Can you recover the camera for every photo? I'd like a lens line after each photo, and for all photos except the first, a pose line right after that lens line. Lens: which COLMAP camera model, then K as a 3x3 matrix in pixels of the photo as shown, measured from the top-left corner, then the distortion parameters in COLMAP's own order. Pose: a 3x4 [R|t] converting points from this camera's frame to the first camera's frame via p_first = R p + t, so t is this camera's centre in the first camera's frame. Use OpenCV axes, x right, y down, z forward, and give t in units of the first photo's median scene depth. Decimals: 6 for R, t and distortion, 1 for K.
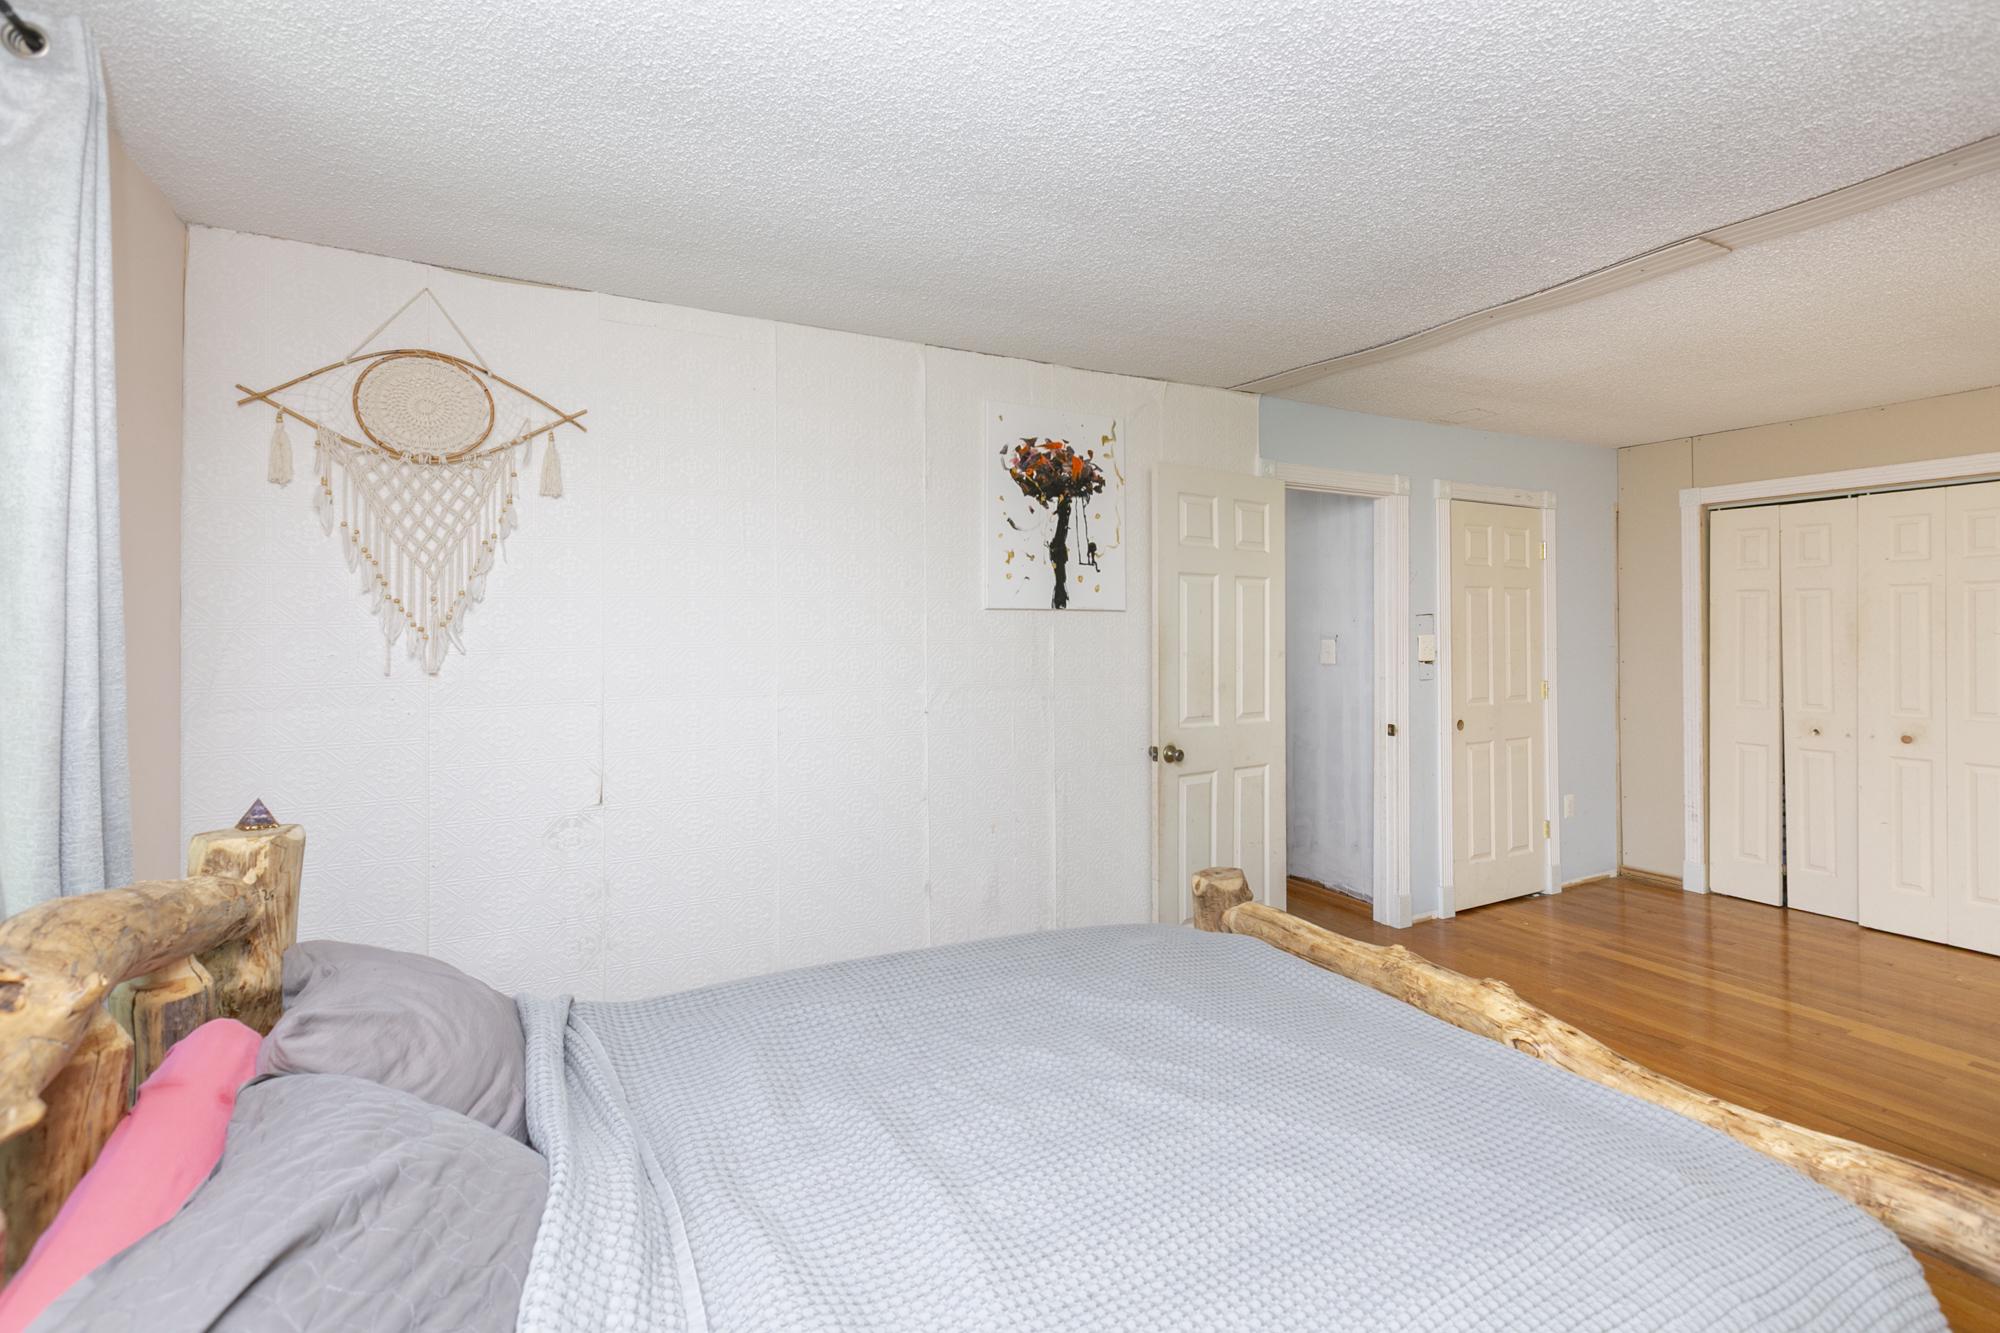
lens RADIAL K [[911.1, 0, 998.9], [0, 911.1, 619.9], [0, 0, 1]] dist [0.000075, -0.000285]
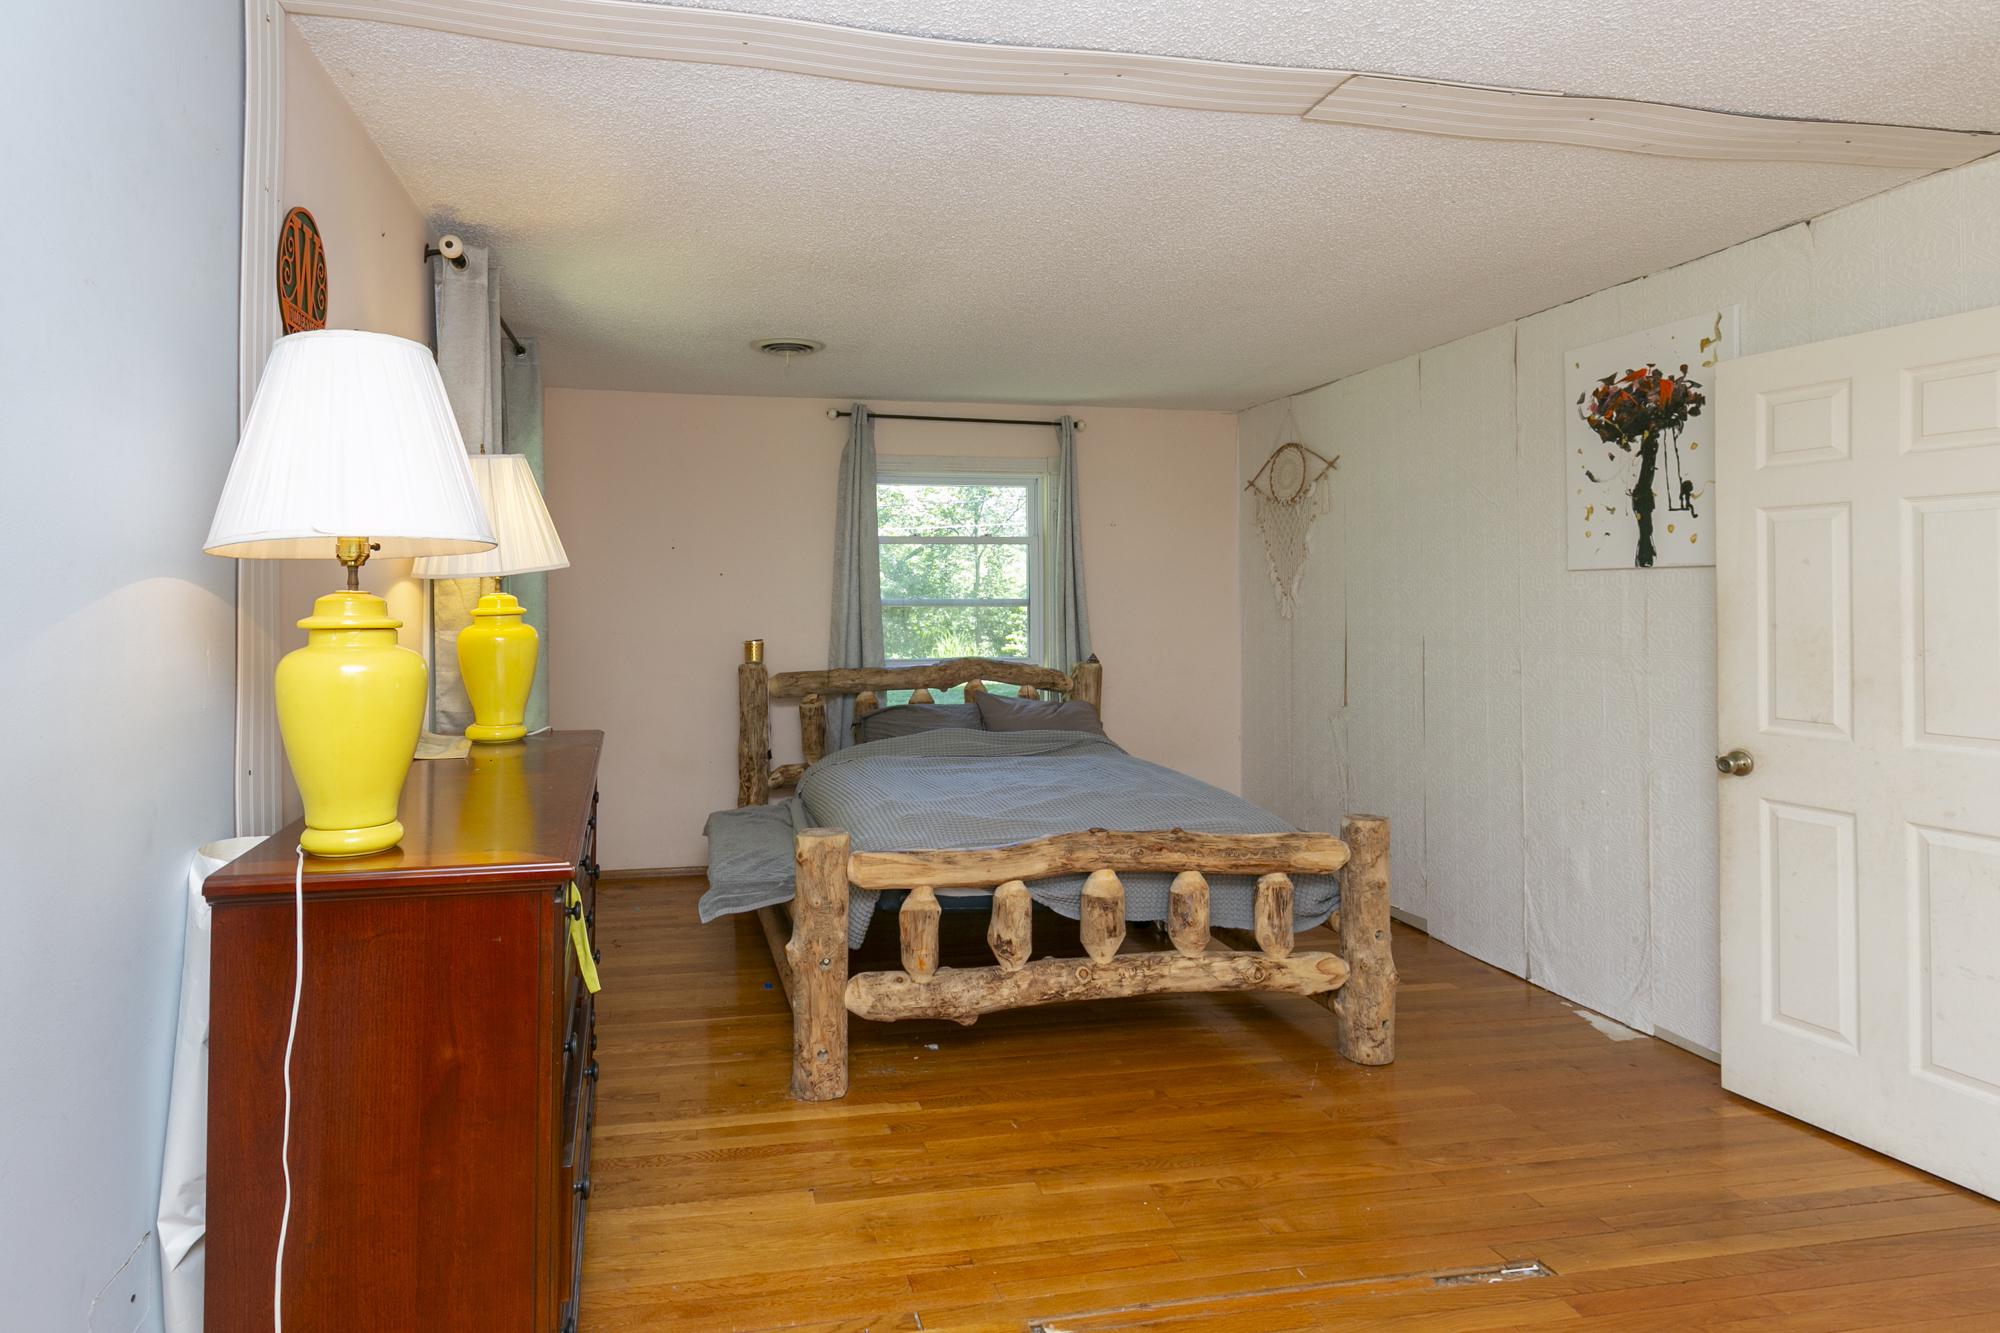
lens RADIAL K [[1070.9, 0, 852.4], [0, 1070.9, 585.4], [0, 0, 1]] dist [0.004193, -0.001571]
pose [[-0.320615, -0.012281, -0.947130, 1.233428], [0.012859, 0.999767, -0.017317, 0.012582], [0.947122, -0.017731, -0.320383, 0.621478]]
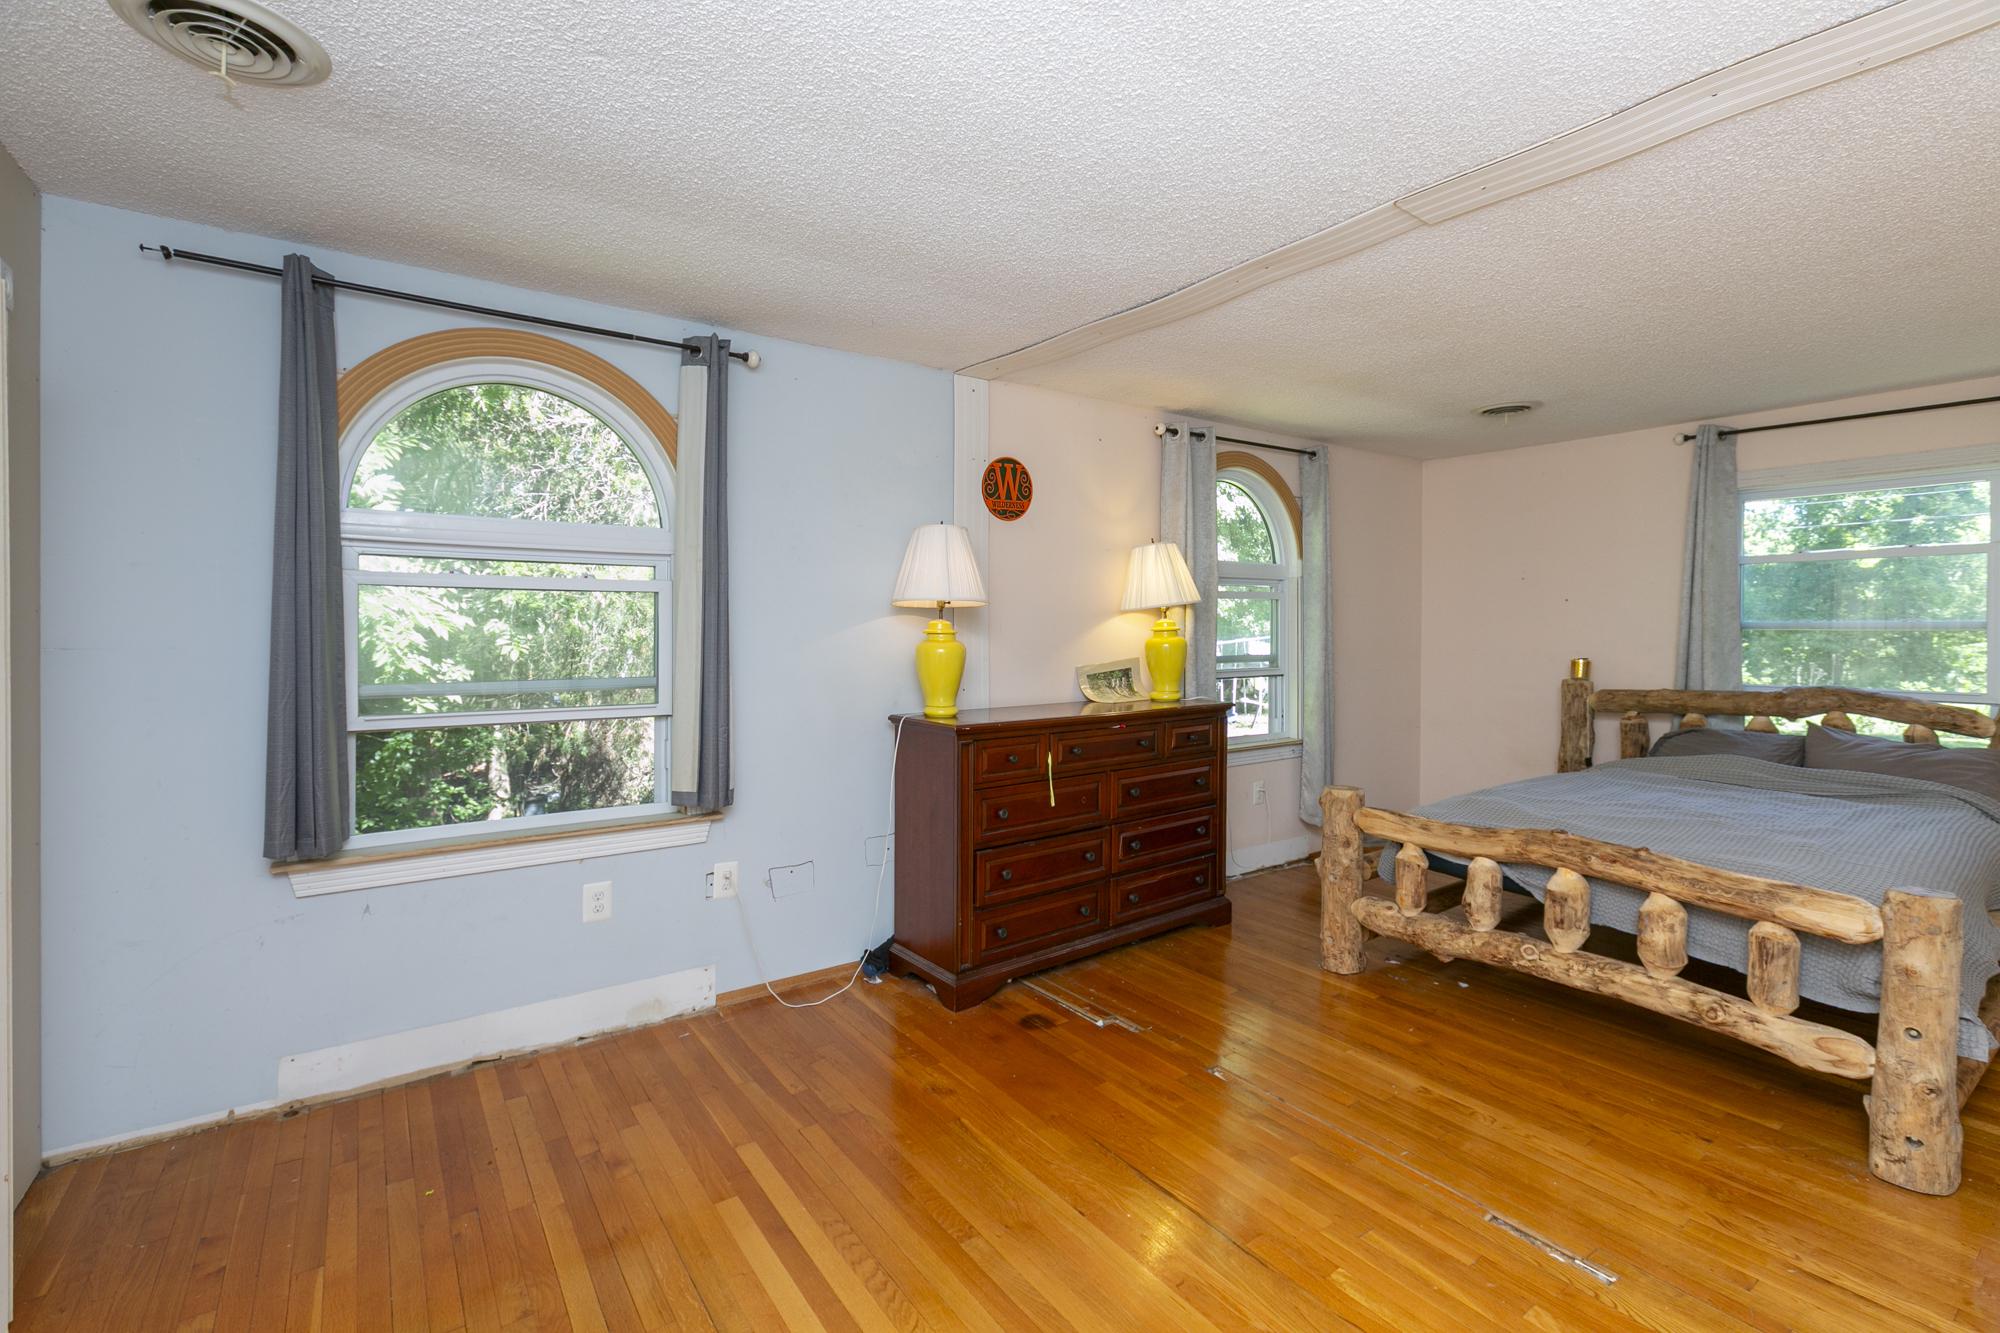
lens RADIAL K [[897.4, 0, 1005.4], [0, 897.4, 636.5], [0, 0, 1]] dist [0.001588, -0.000725]
pose [[-0.992608, 0.002539, -0.121340, 0.913428], [0.002158, 0.999992, 0.003268, 0.020755], [0.121348, 0.002982, -0.992606, 1.308310]]
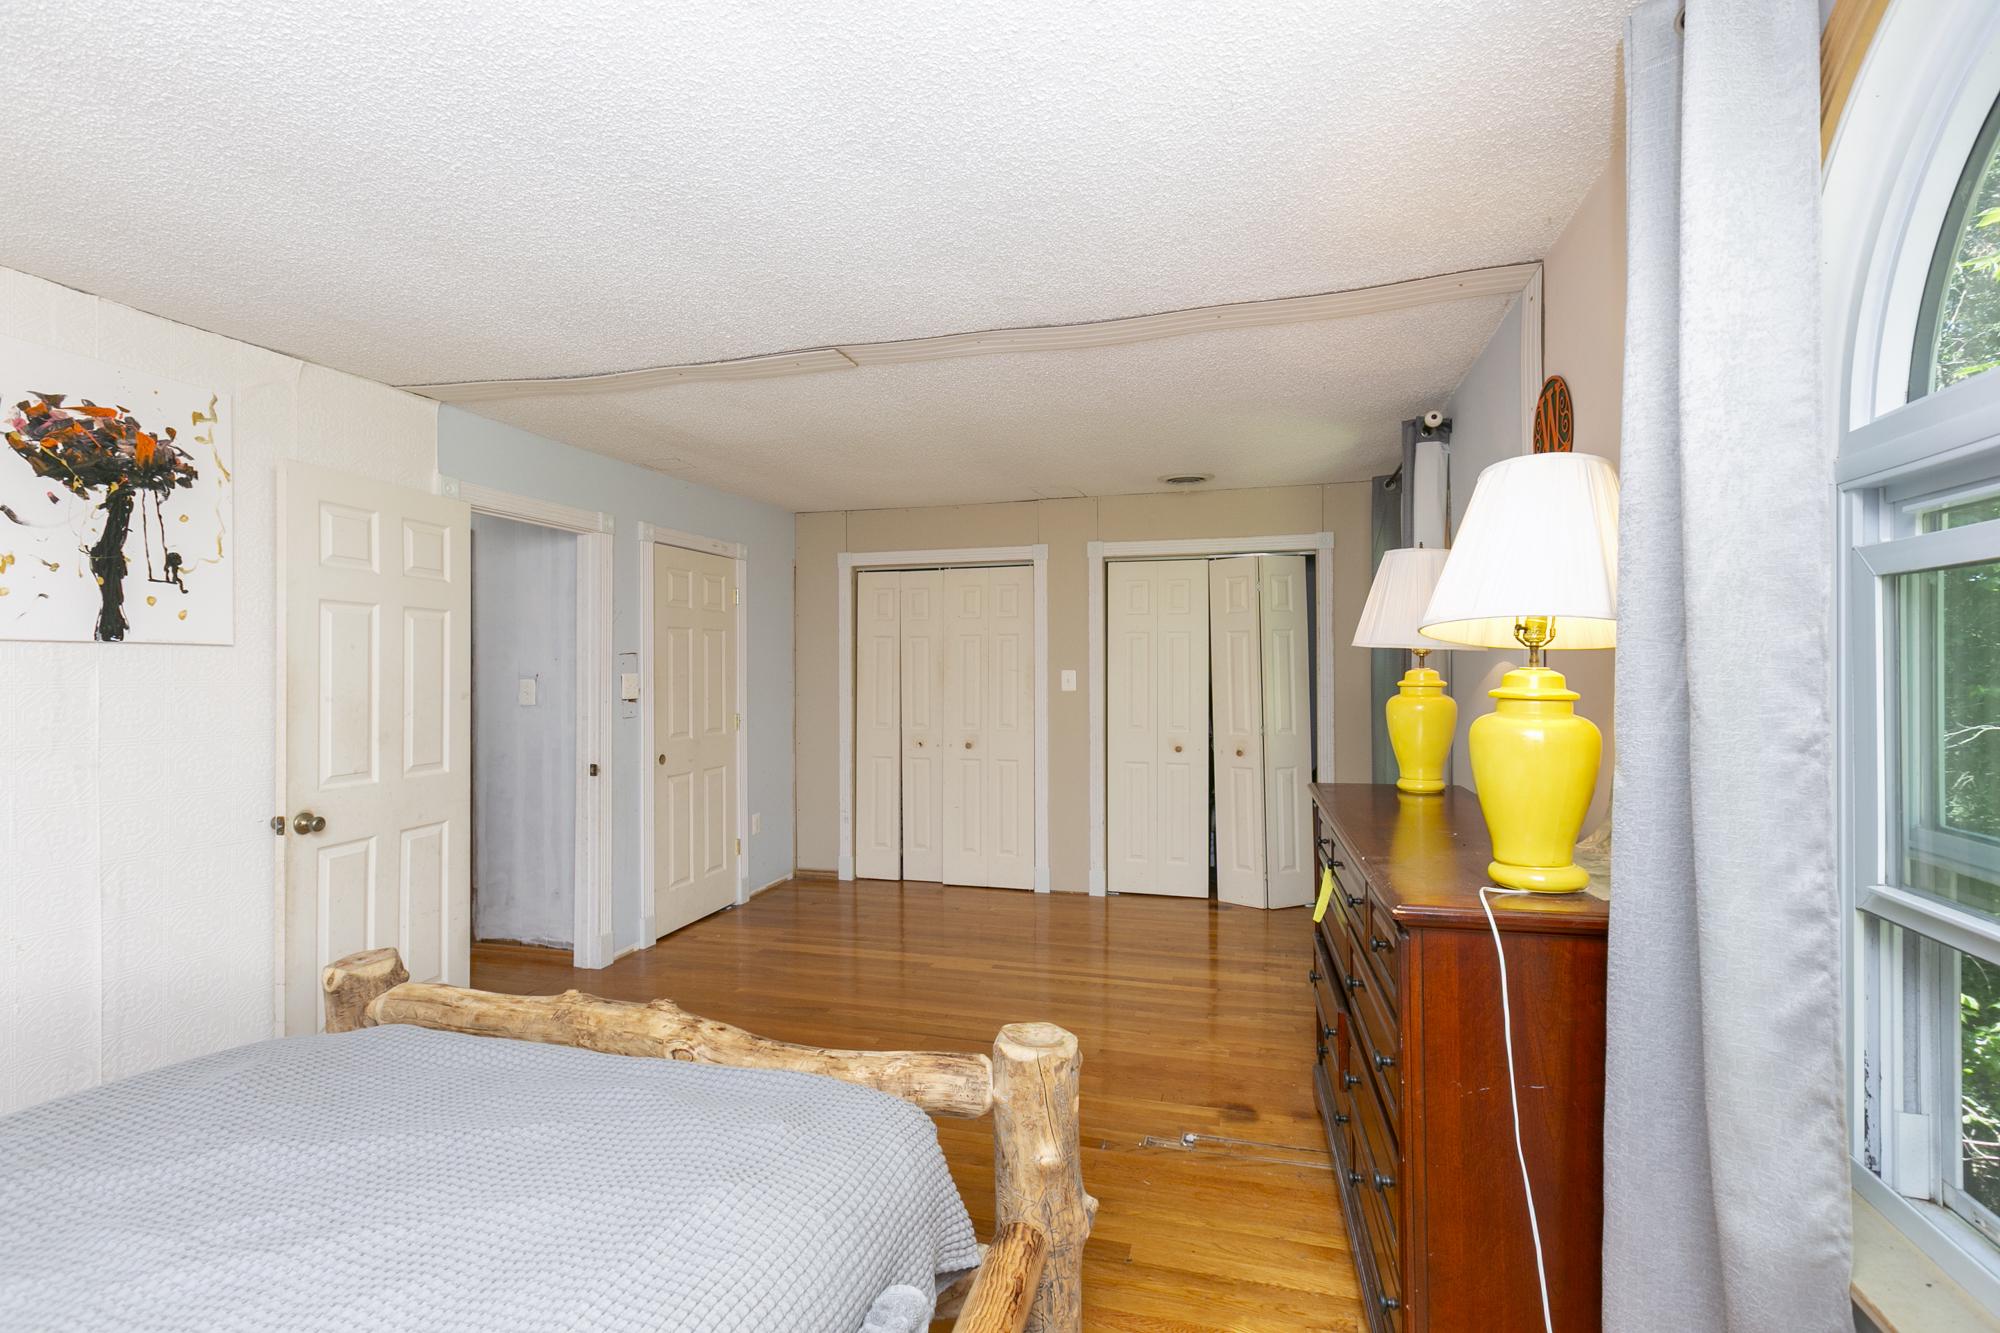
lens RADIAL K [[911.2, 0, 1018.2], [0, 911.2, 662.3], [0, 0, 1]] dist [0.003252, -0.000507]
pose [[0.681423, 0.001634, 0.731888, 0.026945], [-0.005165, 0.999983, 0.002576, -0.001023], [-0.731871, -0.005535, 0.681420, -0.013148]]
